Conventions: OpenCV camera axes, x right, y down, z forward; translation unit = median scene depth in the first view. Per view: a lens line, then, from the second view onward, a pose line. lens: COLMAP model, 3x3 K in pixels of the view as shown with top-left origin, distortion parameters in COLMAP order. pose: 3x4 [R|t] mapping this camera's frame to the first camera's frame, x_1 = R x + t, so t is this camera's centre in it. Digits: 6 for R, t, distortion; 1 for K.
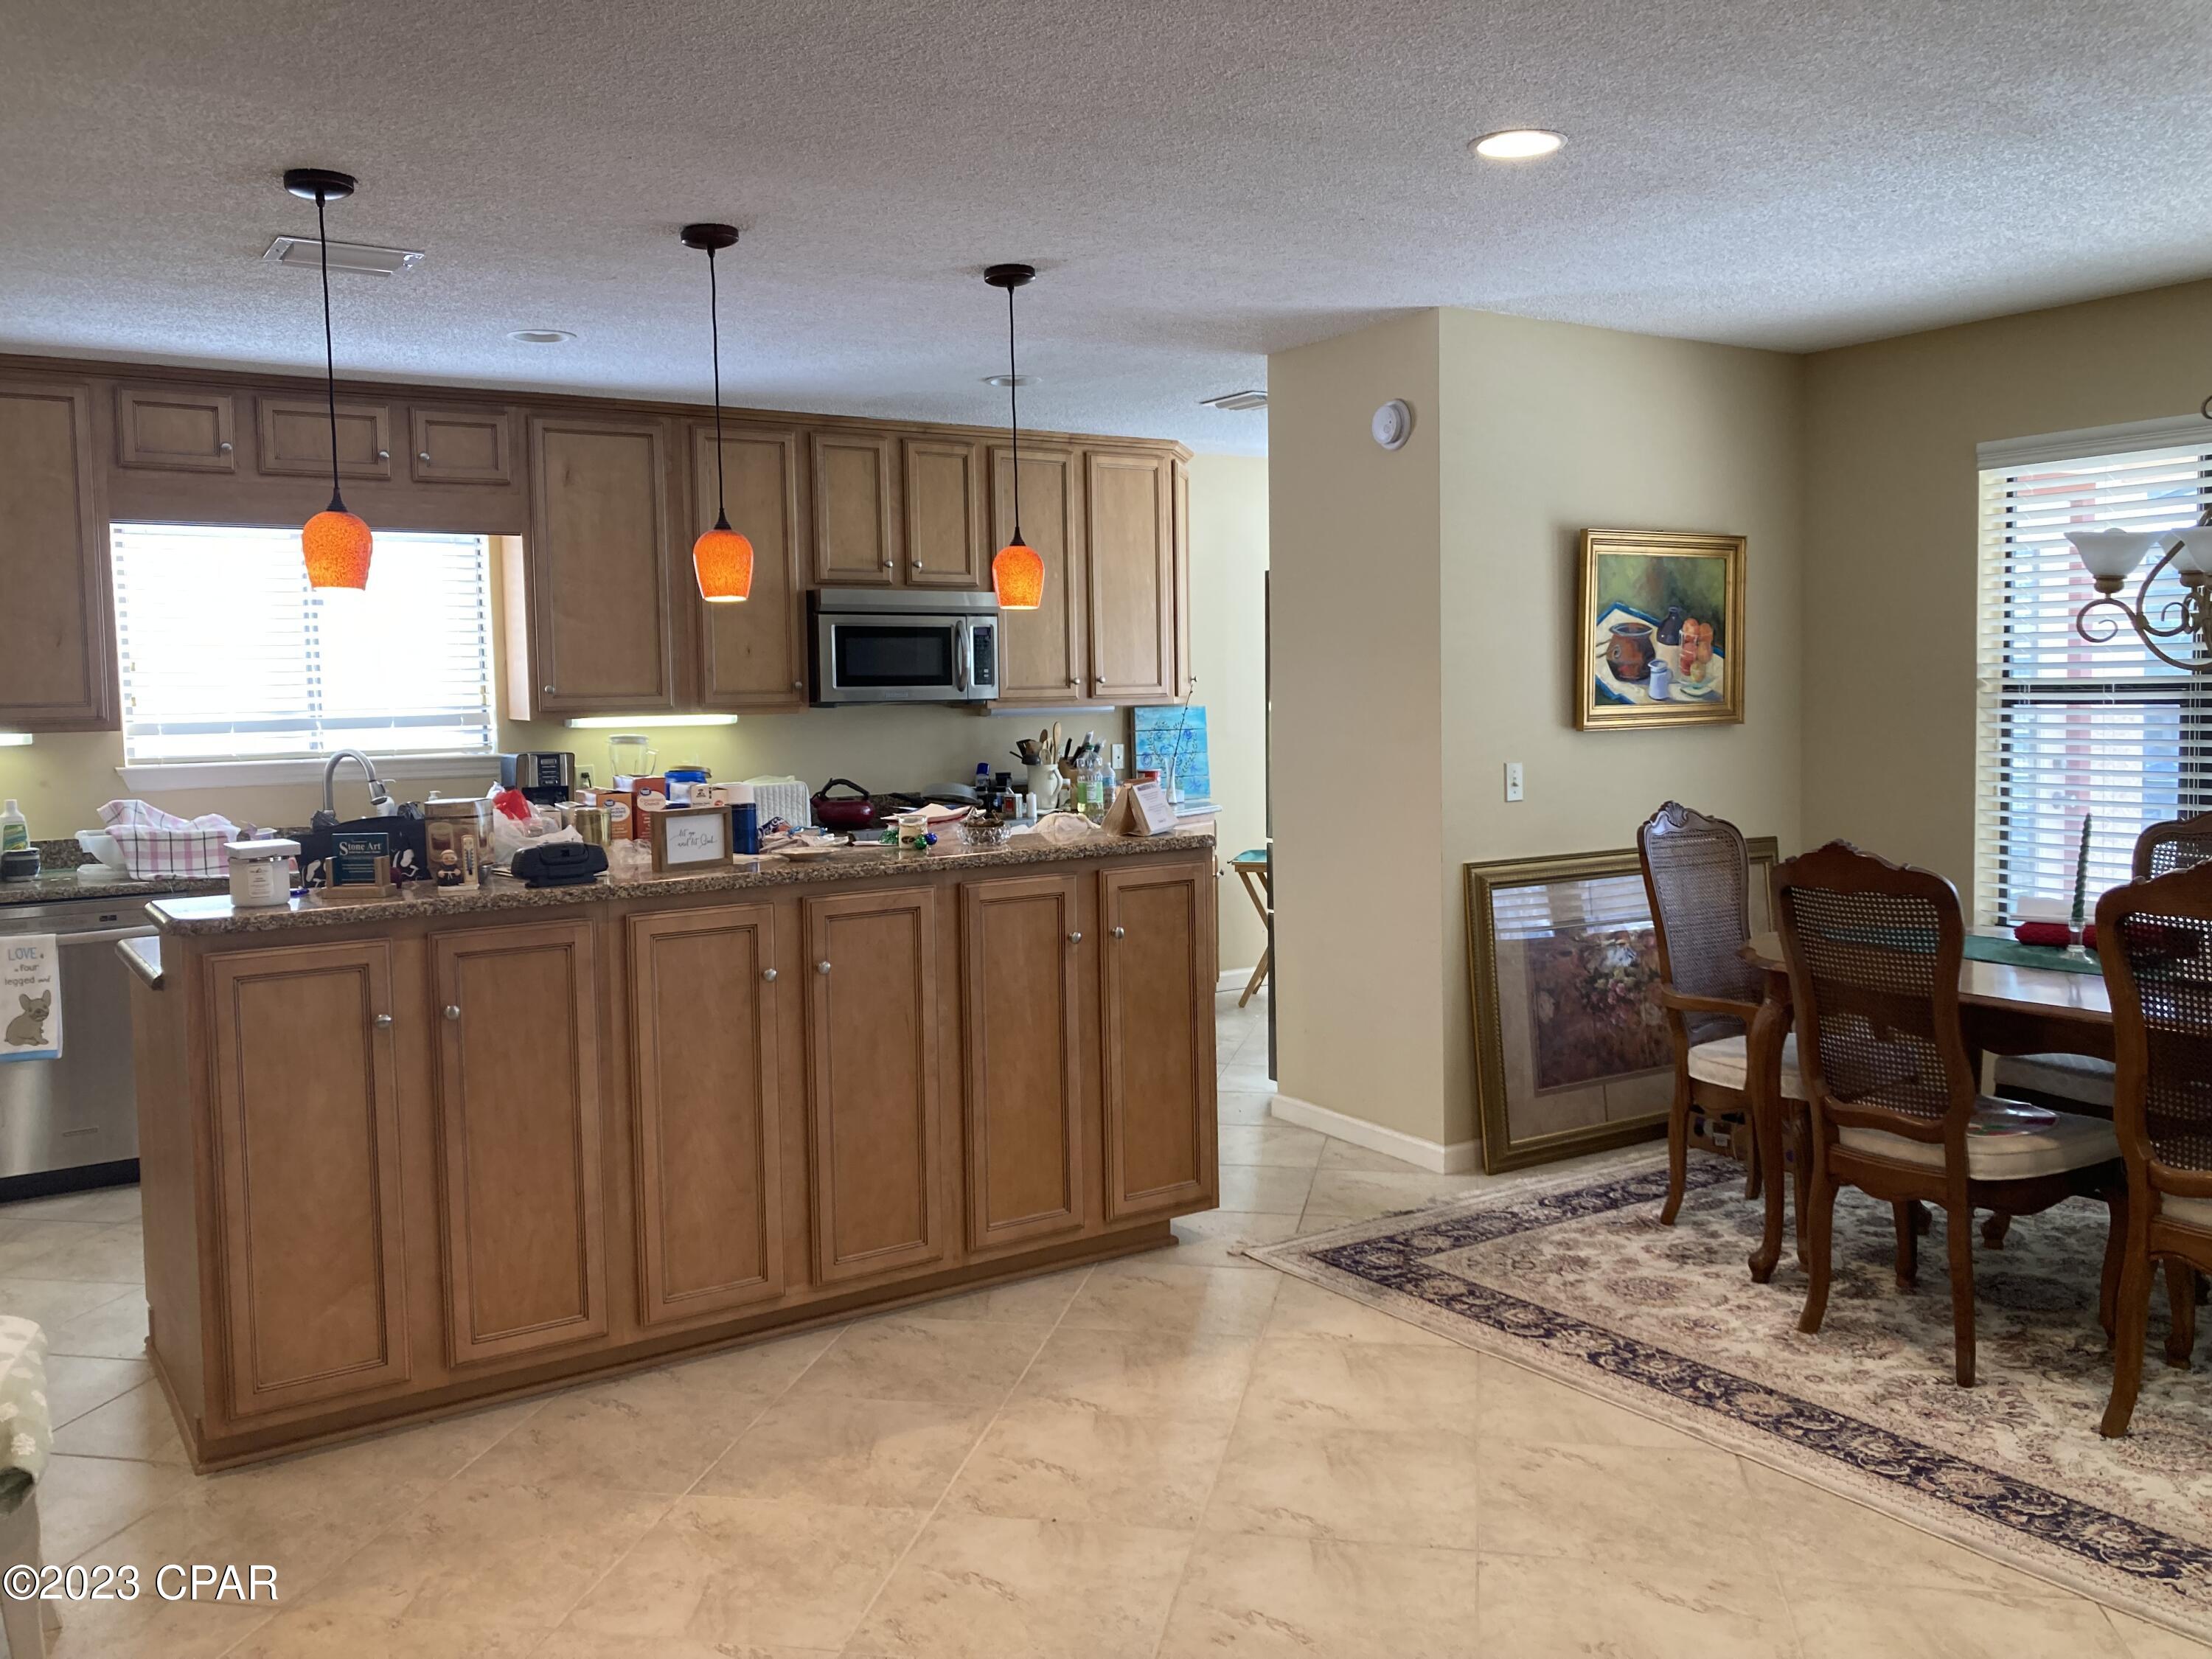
lens RADIAL K [[1815.5, 0, 1118.2], [0, 1815.5, 810.2], [0, 0, 1]] dist [0.038126, -0.031916]
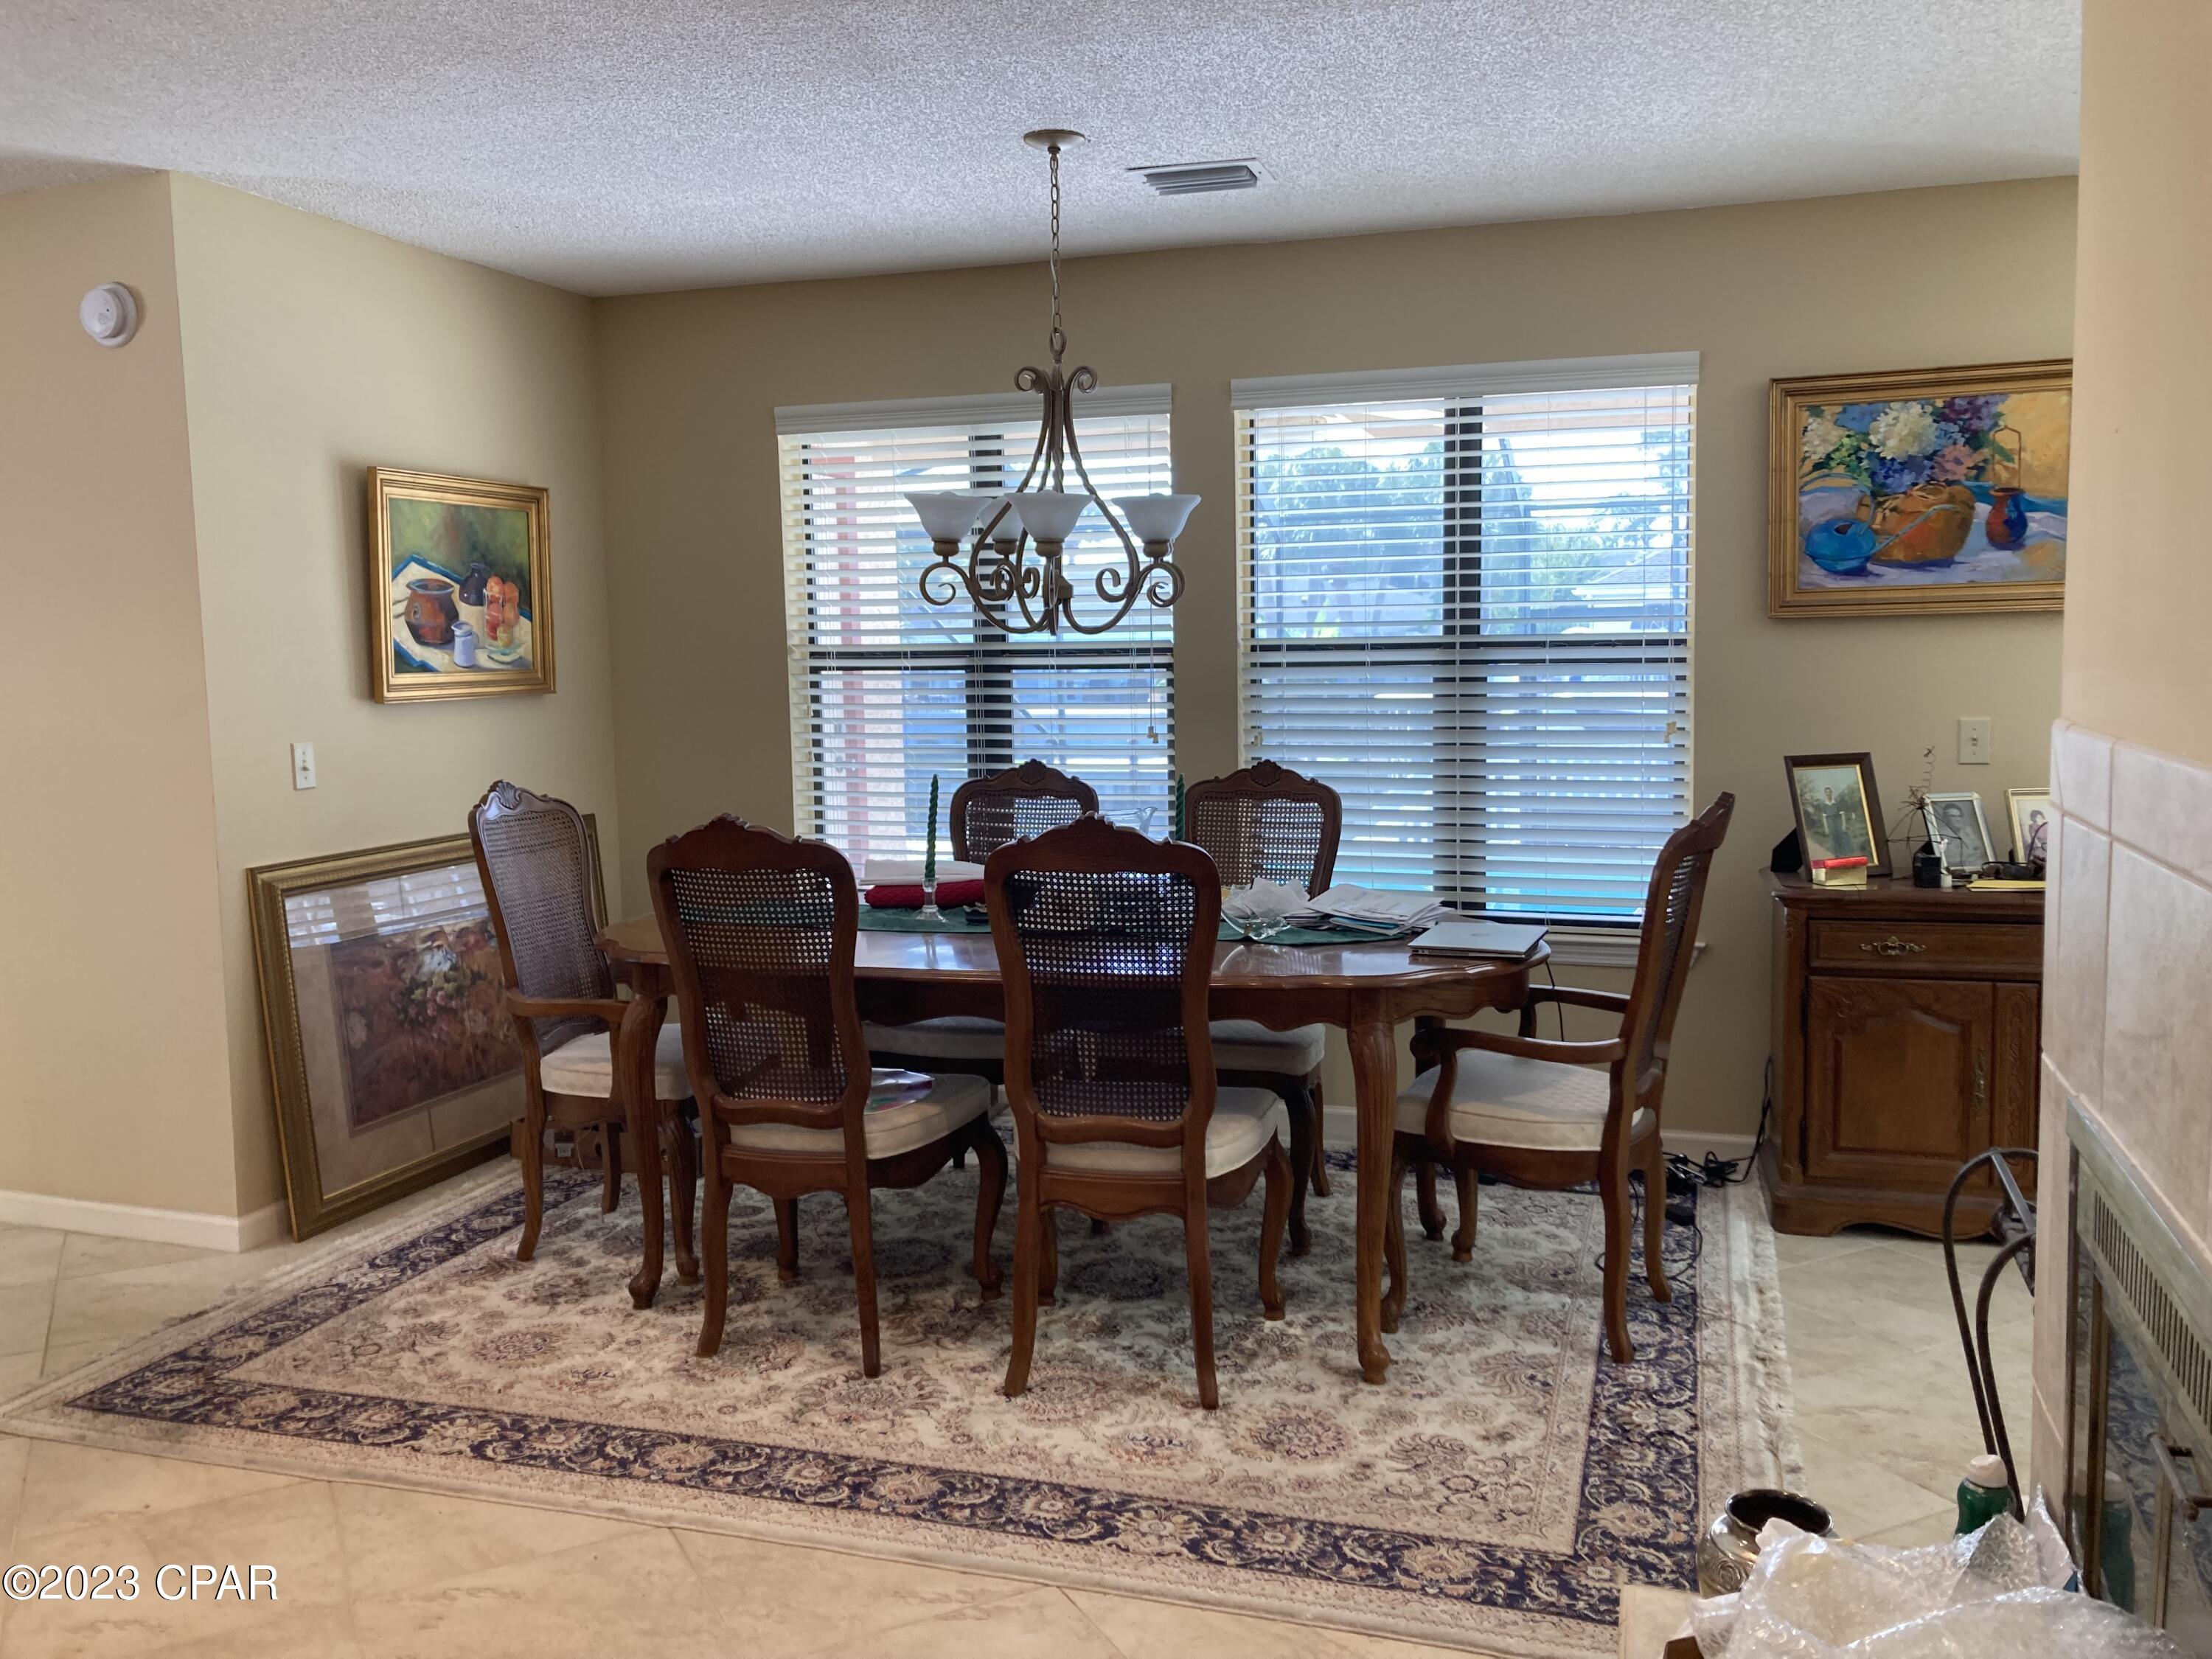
lens RADIAL K [[1815.5, 0, 1104.5], [0, 1815.5, 805.2], [0, 0, 1]] dist [0.038126, -0.031916]
pose [[0.784357, -0.050606, 0.618242, -0.014059], [0.044598, 0.998688, 0.025166, -0.002289], [-0.618705, 0.007834, 0.785585, 0.137091]]
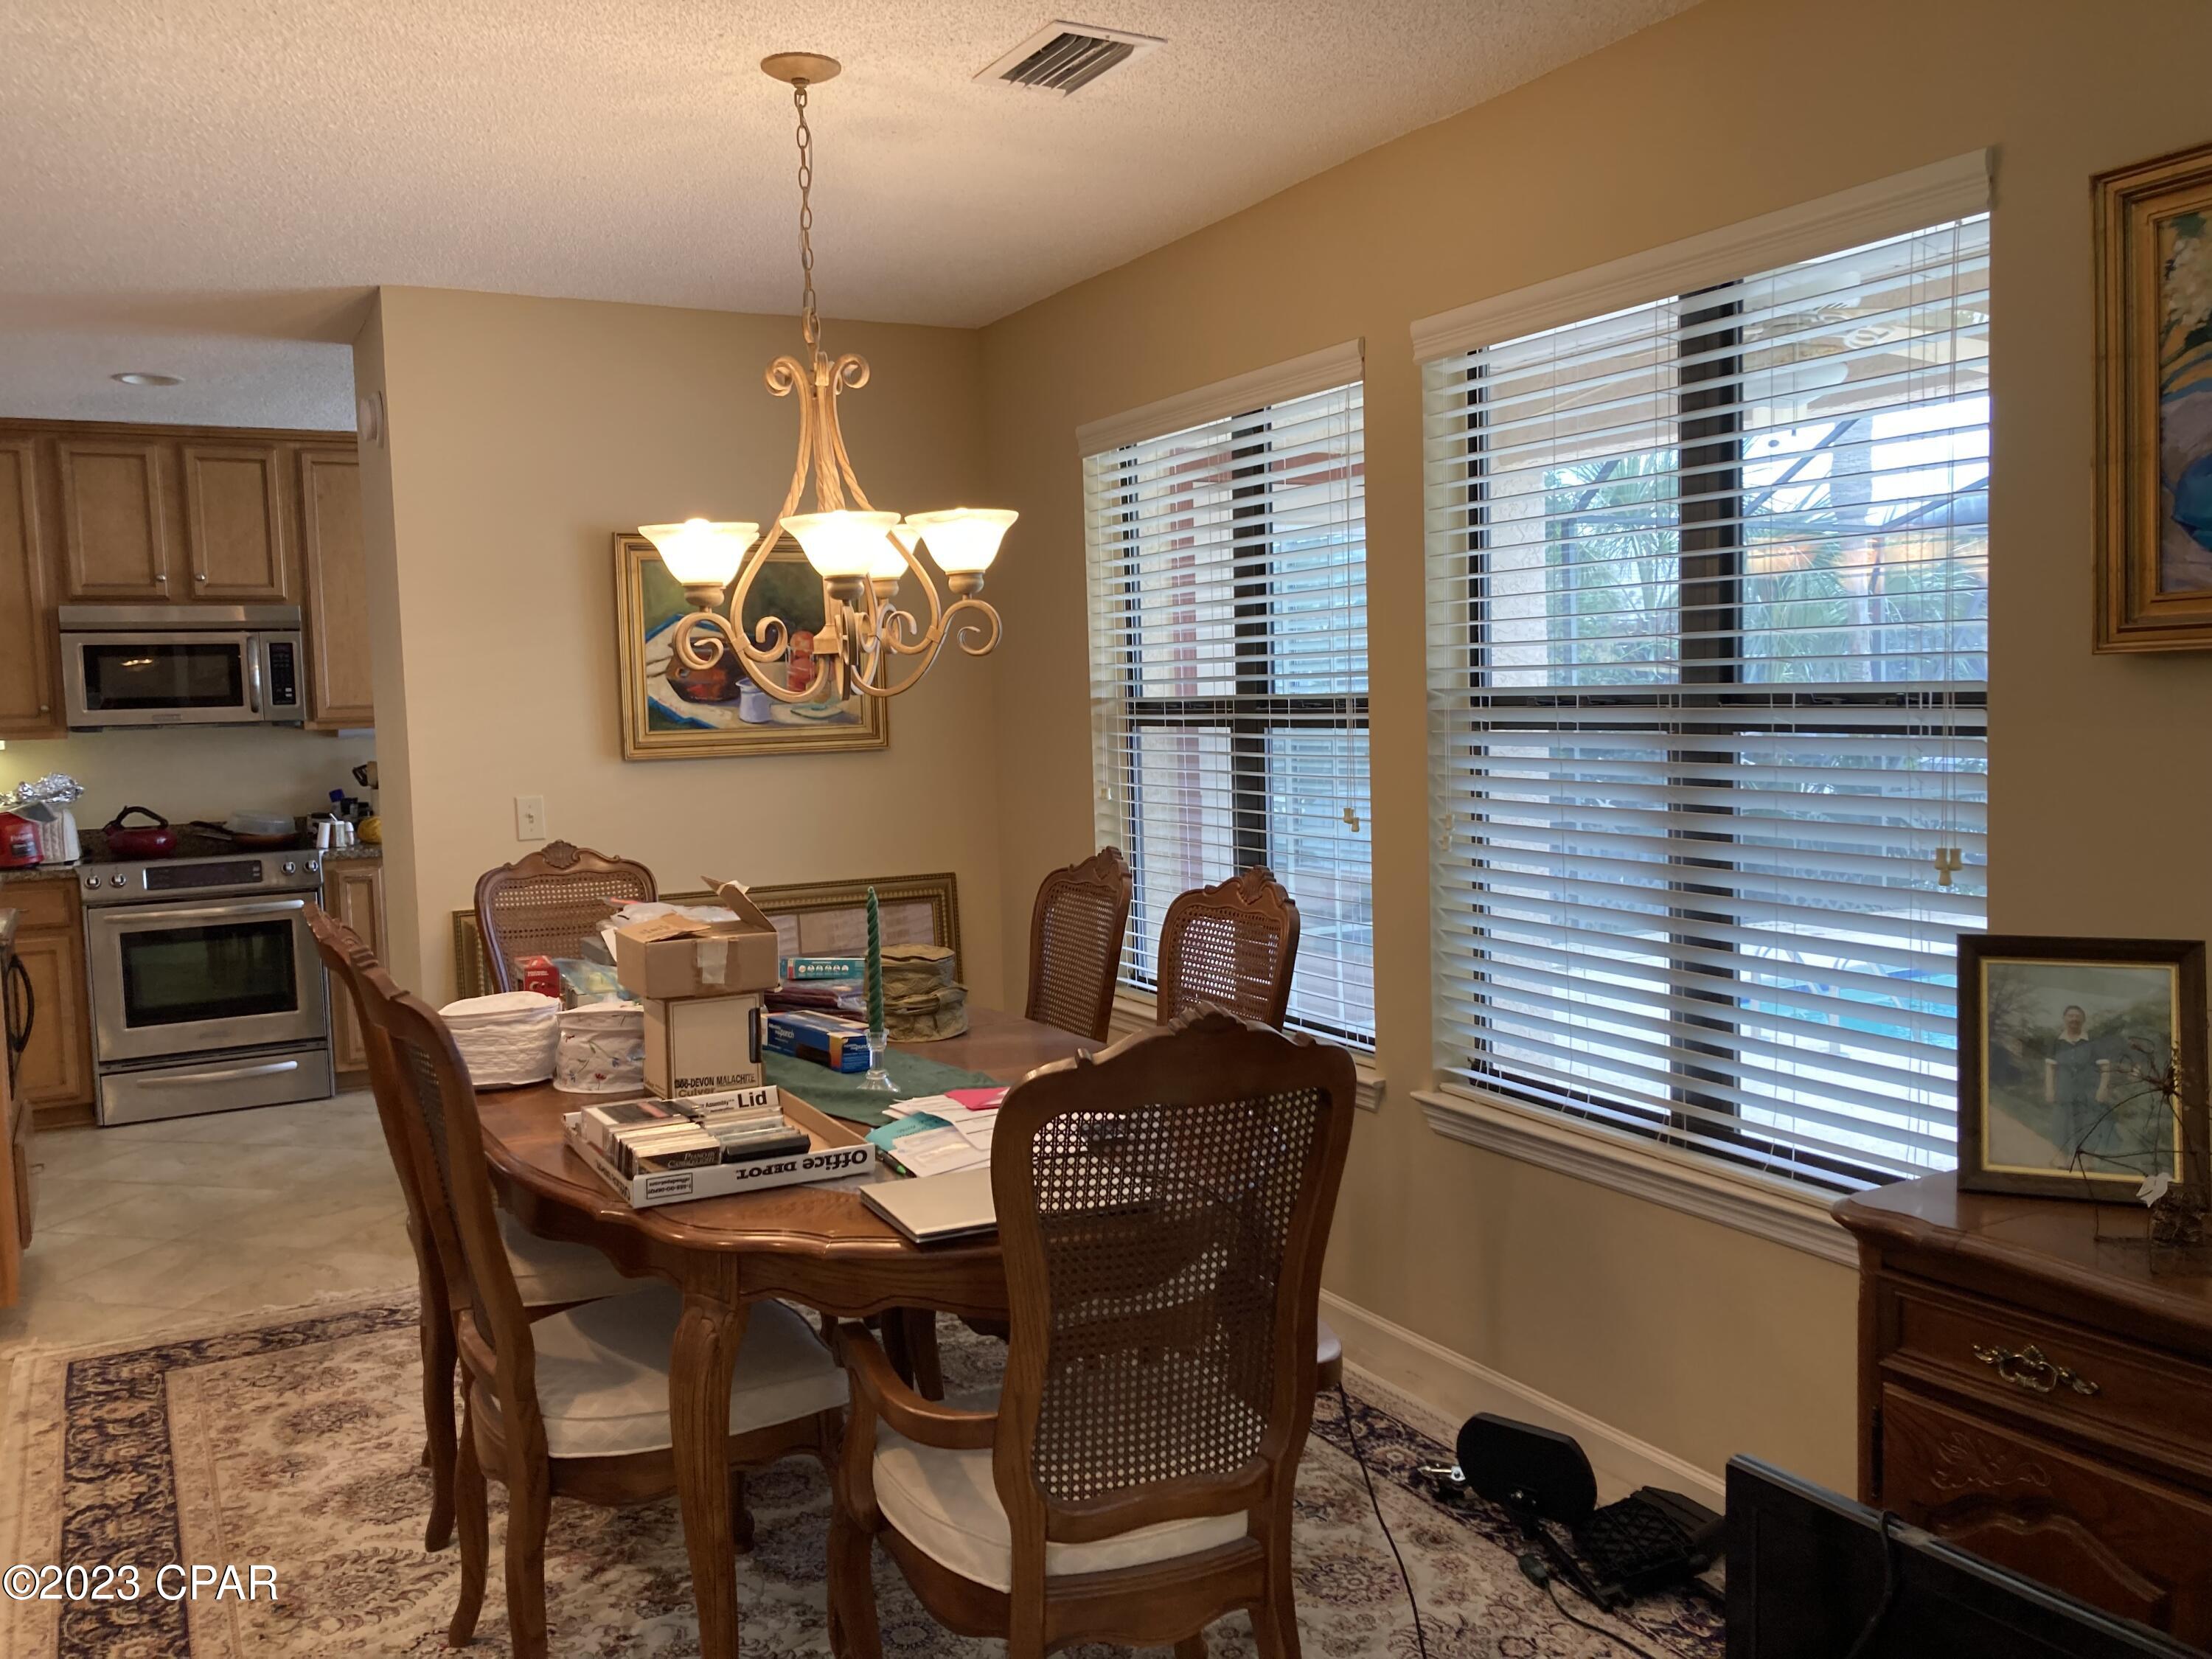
lens RADIAL K [[1801.7, 0, 1110.6], [0, 1801.7, 838.3], [0, 0, 1]] dist [0.049978, -0.054853]
pose [[0.995391, -0.002631, -0.095867, 0.685112], [0.004217, 0.999858, 0.016340, -0.022073], [0.095810, -0.016669, 0.995260, 0.170488]]
